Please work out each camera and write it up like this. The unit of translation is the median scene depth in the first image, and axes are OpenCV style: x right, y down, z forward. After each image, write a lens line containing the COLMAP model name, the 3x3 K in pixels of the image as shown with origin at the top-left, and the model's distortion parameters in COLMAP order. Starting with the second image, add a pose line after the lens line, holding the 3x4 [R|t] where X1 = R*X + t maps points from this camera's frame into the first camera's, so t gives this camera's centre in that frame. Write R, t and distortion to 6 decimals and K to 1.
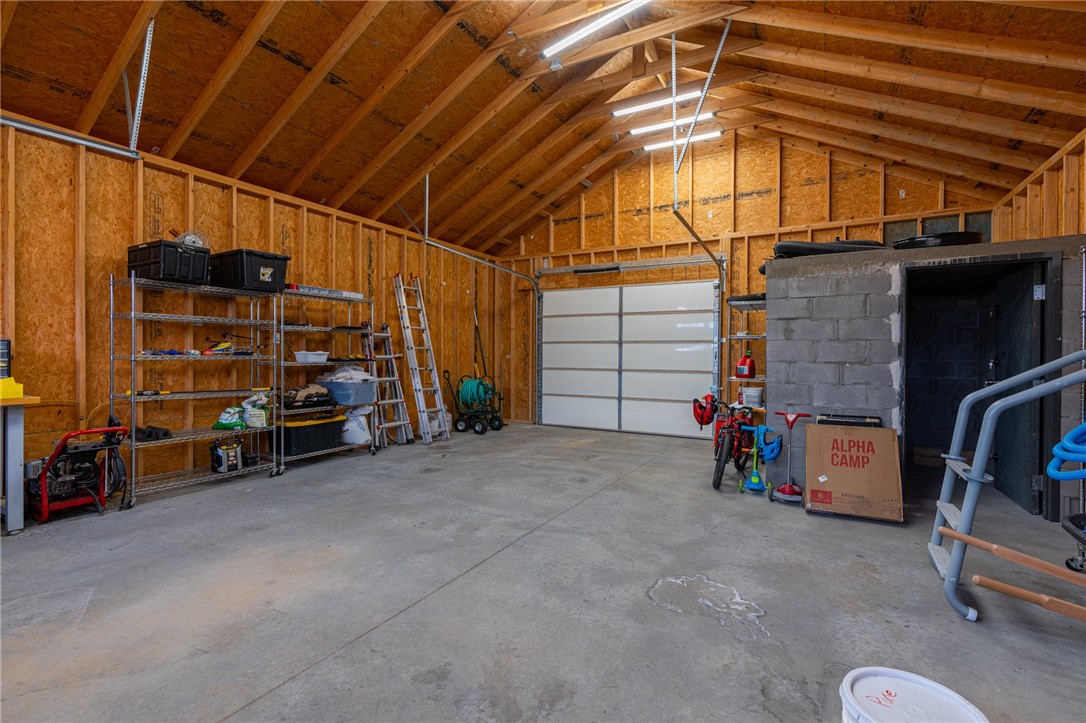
lens RADIAL K [[488.5, 0, 539.0], [0, 488.5, 355.2], [0, 0, 1]] dist [-0.006074, 0.000009]
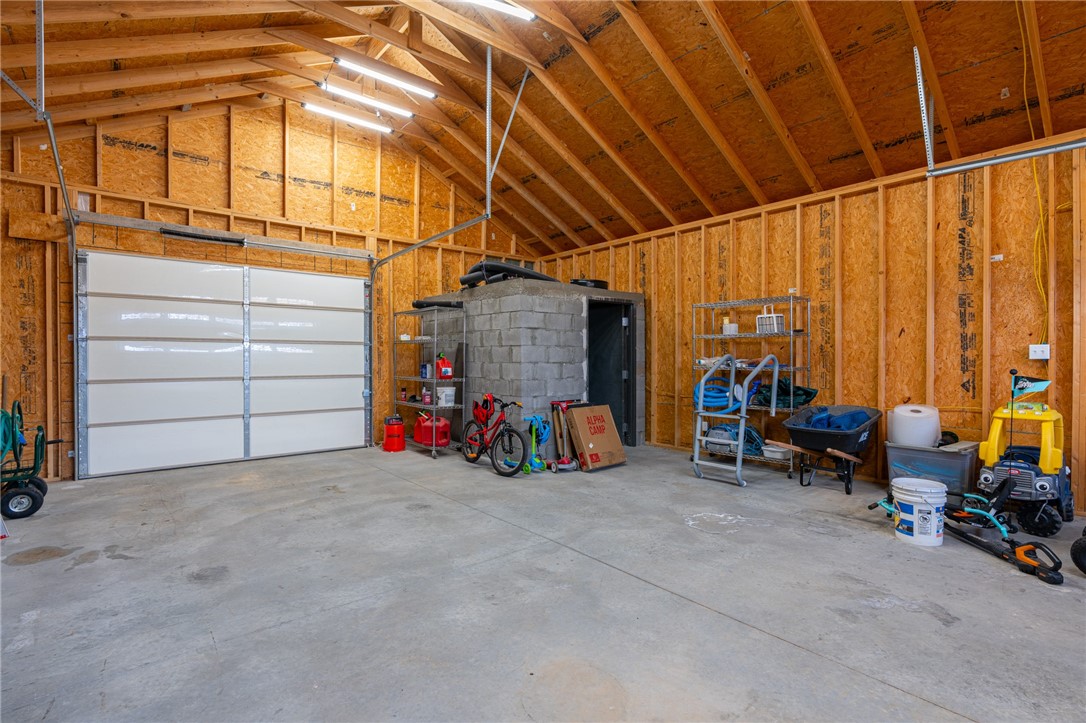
lens RADIAL K [[506.4, 0, 543.0], [0, 506.4, 361.5], [0, 0, 1]] dist [-0.005685, 0.000727]
pose [[0.347447, -0.013748, 0.937599, -0.785625], [0.004541, 0.999905, 0.012979, -0.006822], [-0.937689, -0.000252, 0.347477, 0.592284]]
